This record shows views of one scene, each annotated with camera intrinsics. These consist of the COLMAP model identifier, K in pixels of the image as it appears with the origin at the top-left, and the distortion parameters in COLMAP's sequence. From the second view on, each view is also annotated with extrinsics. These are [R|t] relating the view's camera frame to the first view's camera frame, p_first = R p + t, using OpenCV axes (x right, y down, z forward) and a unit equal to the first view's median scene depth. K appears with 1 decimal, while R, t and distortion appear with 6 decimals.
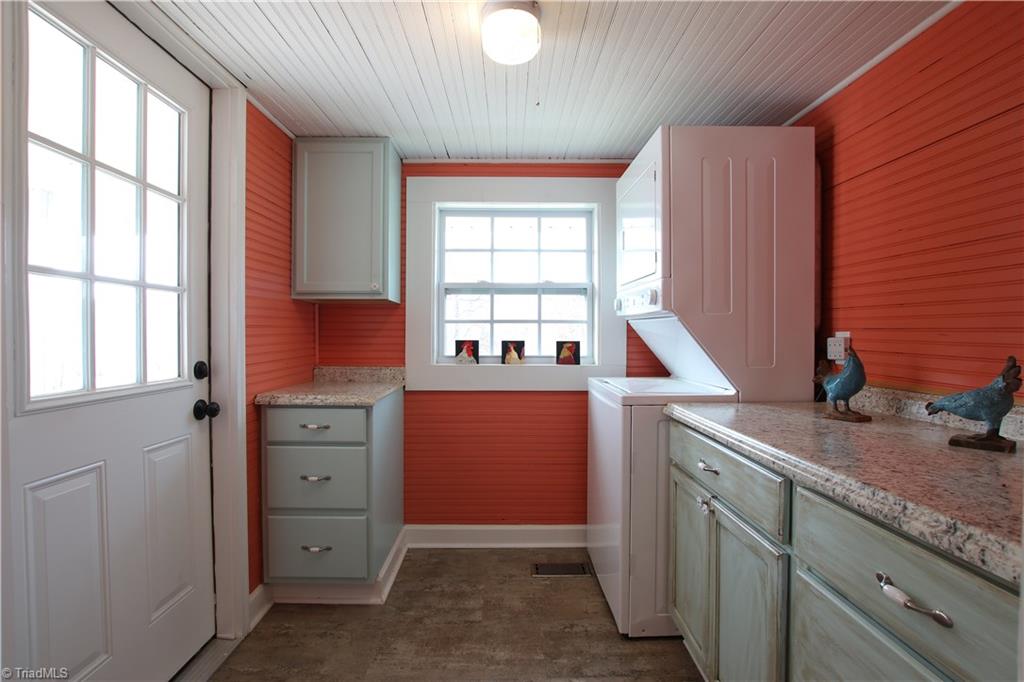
lens RADIAL K [[474.1, 0, 511.1], [0, 474.1, 344.0], [0, 0, 1]] dist [-0.028099, -0.000659]
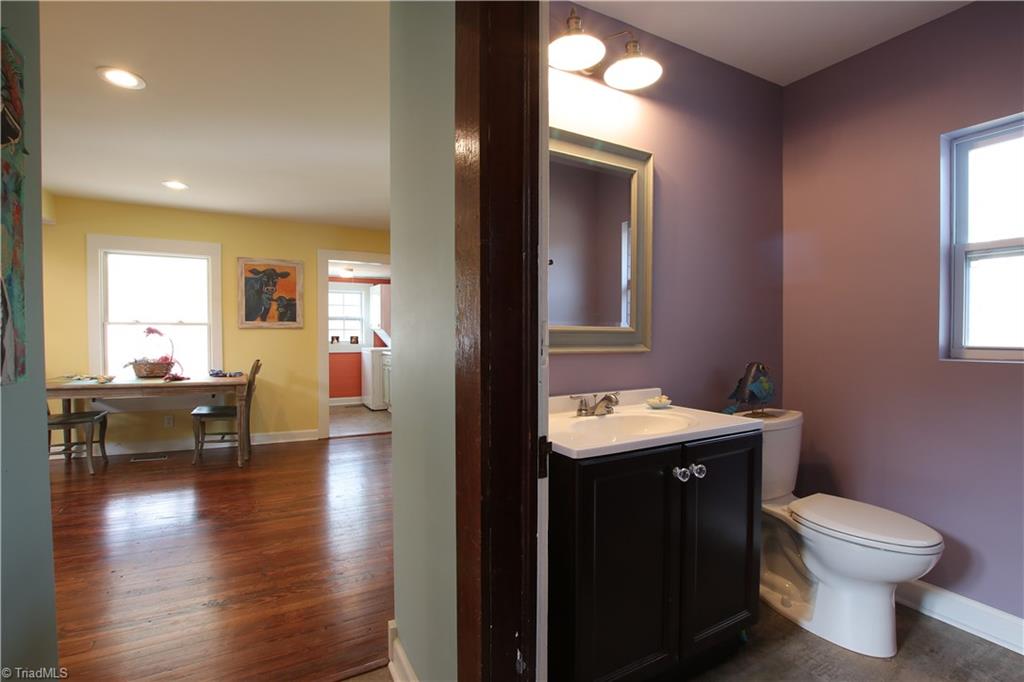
lens RADIAL K [[474.1, 0, 506.9], [0, 474.1, 339.7], [0, 0, 1]] dist [-0.028099, -0.000659]
pose [[0.883258, -0.008488, 0.468811, -0.435111], [0.006122, 0.999960, 0.006571, 0.002198], [-0.468848, -0.002934, 0.883274, -2.129665]]
